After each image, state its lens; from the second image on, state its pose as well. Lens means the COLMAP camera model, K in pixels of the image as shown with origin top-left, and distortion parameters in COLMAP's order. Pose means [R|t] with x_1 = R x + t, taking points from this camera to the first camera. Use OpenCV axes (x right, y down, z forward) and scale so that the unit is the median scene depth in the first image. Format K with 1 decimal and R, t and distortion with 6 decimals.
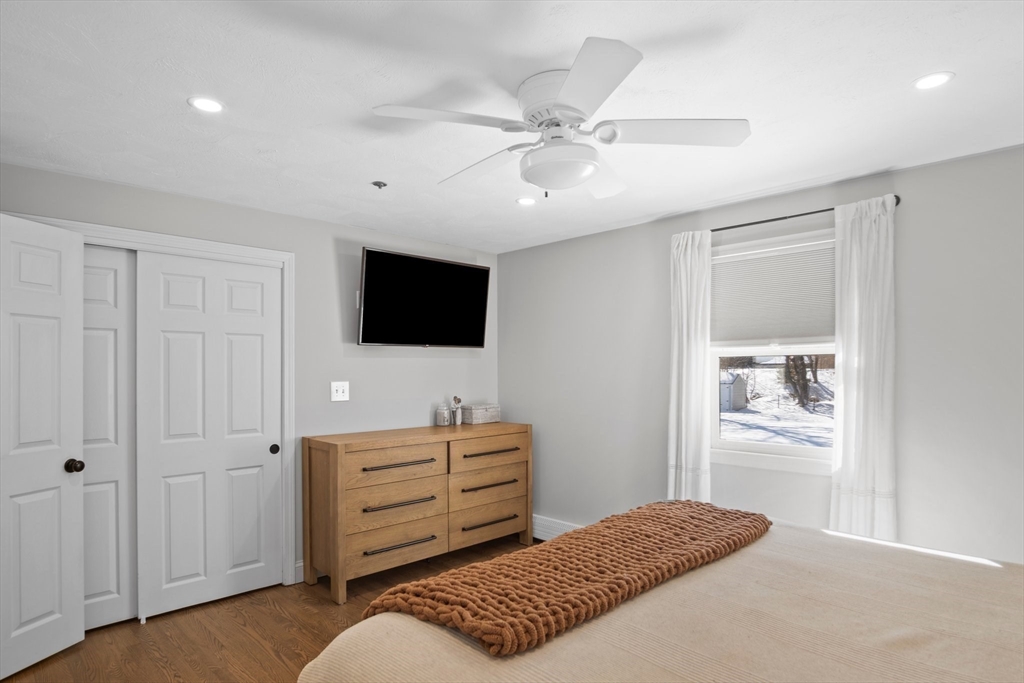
lens RADIAL K [[568.1, 0, 514.1], [0, 568.1, 372.5], [0, 0, 1]] dist [-0.001327, -0.000213]
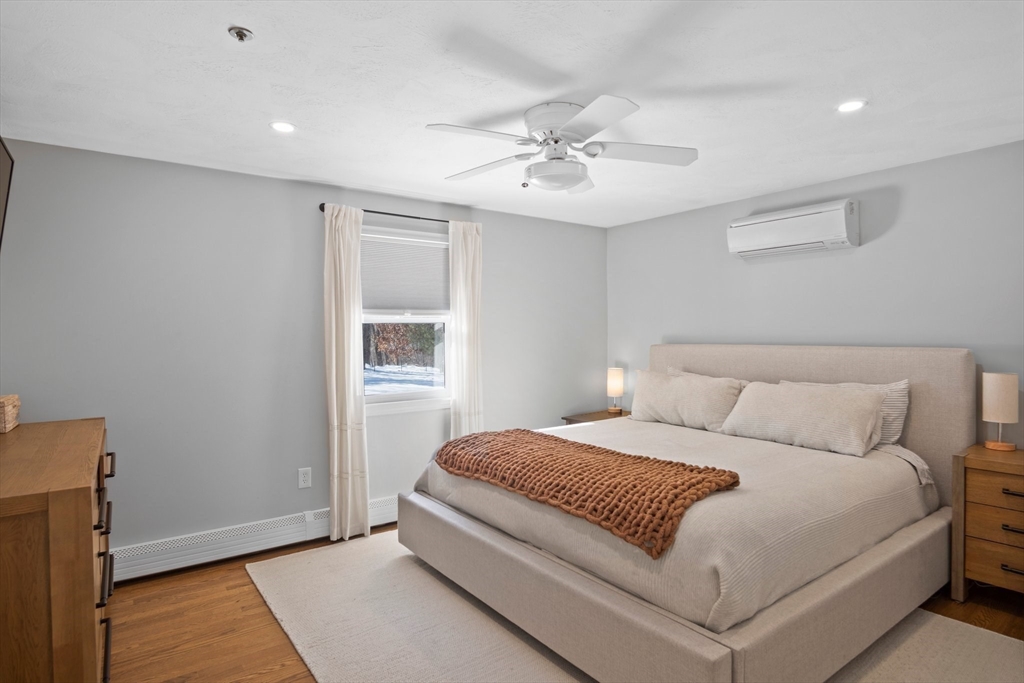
lens RADIAL K [[568.1, 0, 512.0], [0, 568.1, 341.5], [0, 0, 1]] dist [-0.001097, -0.000188]
pose [[0.146705, -0.011805, 0.989110, -0.715232], [0.007656, 0.999912, 0.010798, -0.000301], [-0.989151, 0.005988, 0.146782, 0.543542]]
